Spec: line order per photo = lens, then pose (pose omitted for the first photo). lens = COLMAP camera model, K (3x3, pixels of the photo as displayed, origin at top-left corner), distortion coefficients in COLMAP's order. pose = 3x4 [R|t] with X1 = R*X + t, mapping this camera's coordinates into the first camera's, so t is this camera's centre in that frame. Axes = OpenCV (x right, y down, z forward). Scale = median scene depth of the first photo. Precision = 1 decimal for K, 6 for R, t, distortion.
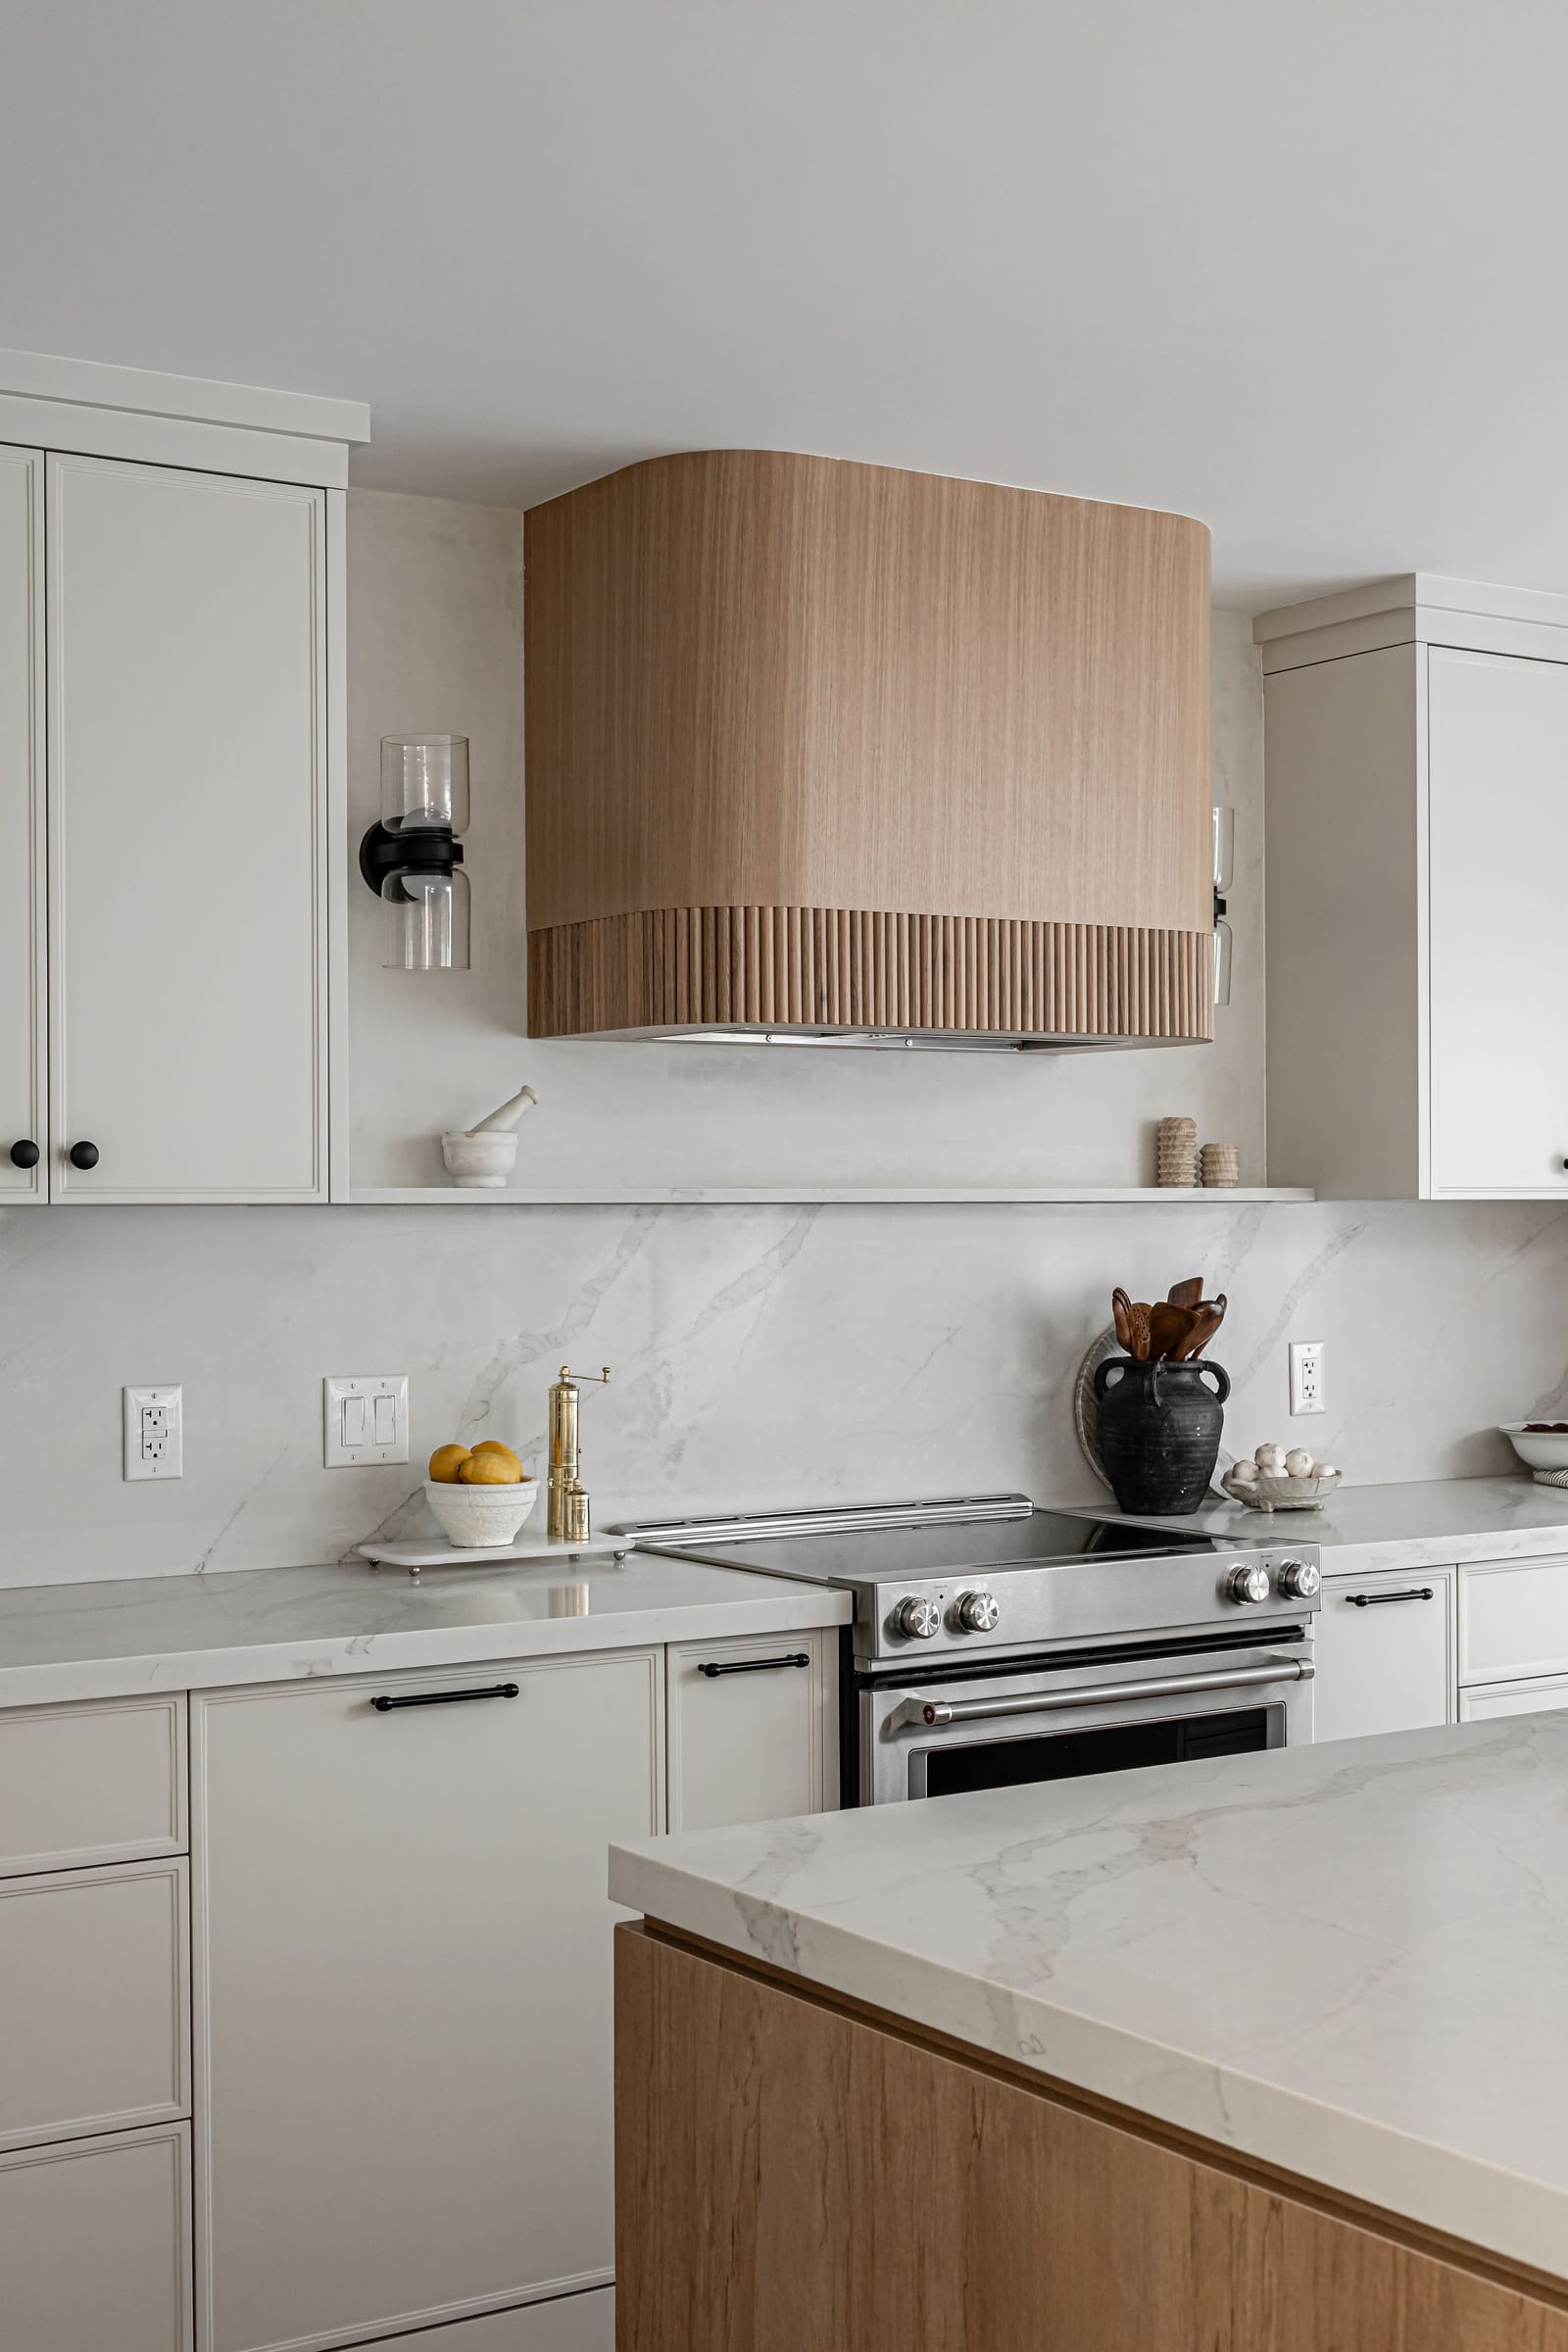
lens RADIAL K [[2920.0, 0, 787.5], [0, 2920.0, 1242.2], [0, 0, 1]] dist [-0.000865, -0.058950]
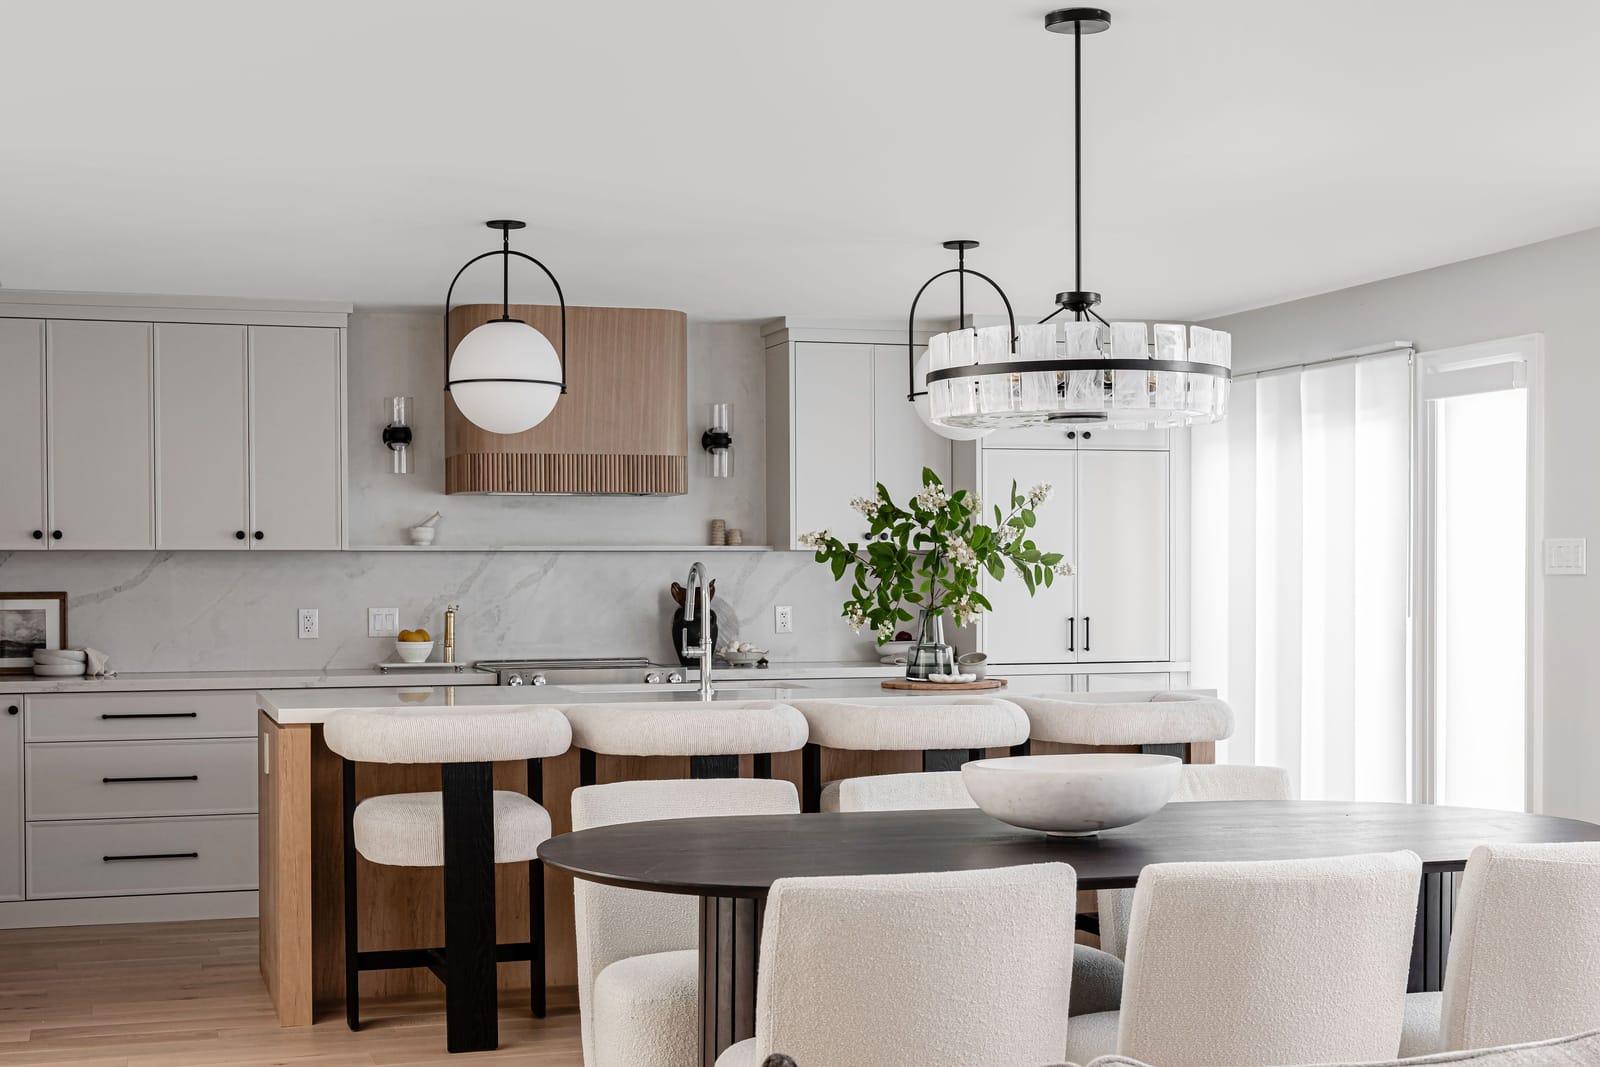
lens RADIAL K [[2226.8, 0, 800.3], [0, 2226.8, 622.2], [0, 0, 1]] dist [0.039676, 0.033224]
pose [[0.963802, 0.007857, -0.266503, 0.876821], [-0.004602, 0.999907, 0.012835, 0.028771], [0.266579, -0.011144, 0.963749, -1.100115]]
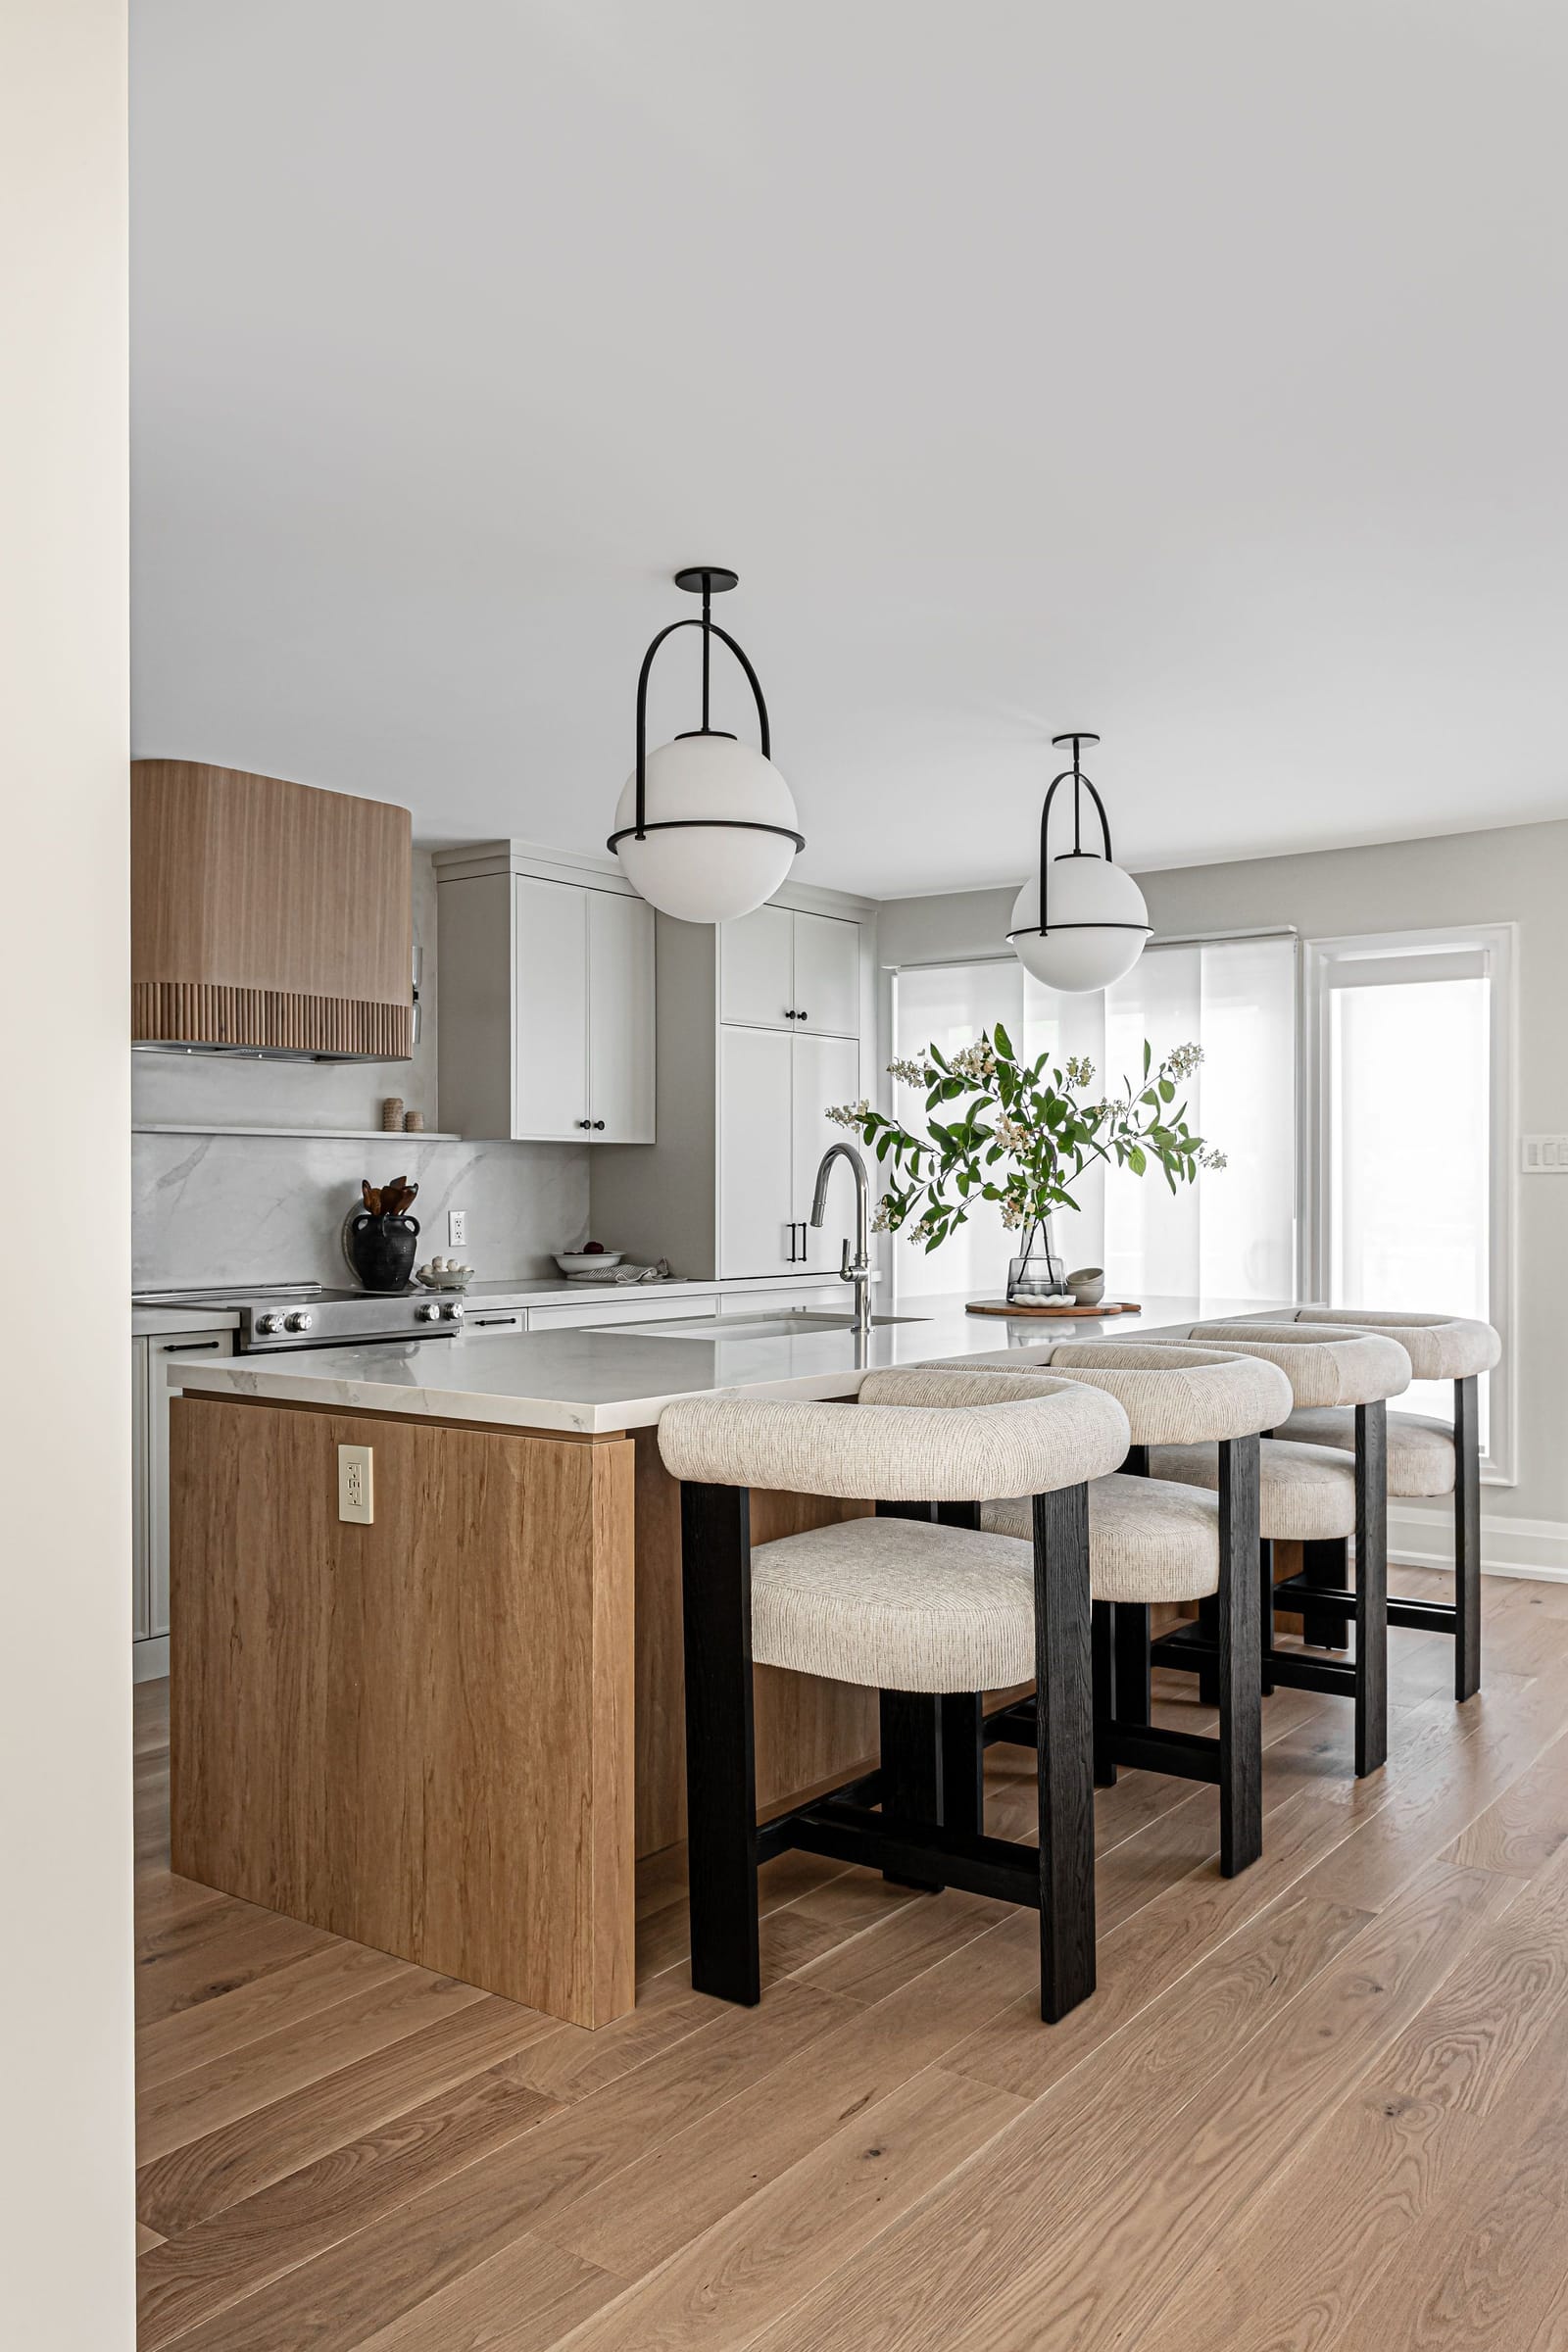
lens RADIAL K [[1793.6, 0, 788.1], [0, 1793.6, 1201.5], [0, 0, 1]] dist [-0.002837, -0.001564]
pose [[0.936876, 0.002717, 0.349651, -0.053422], [-0.000563, 0.999980, -0.006262, 0.043201], [-0.349661, 0.005670, 0.936859, -0.310202]]
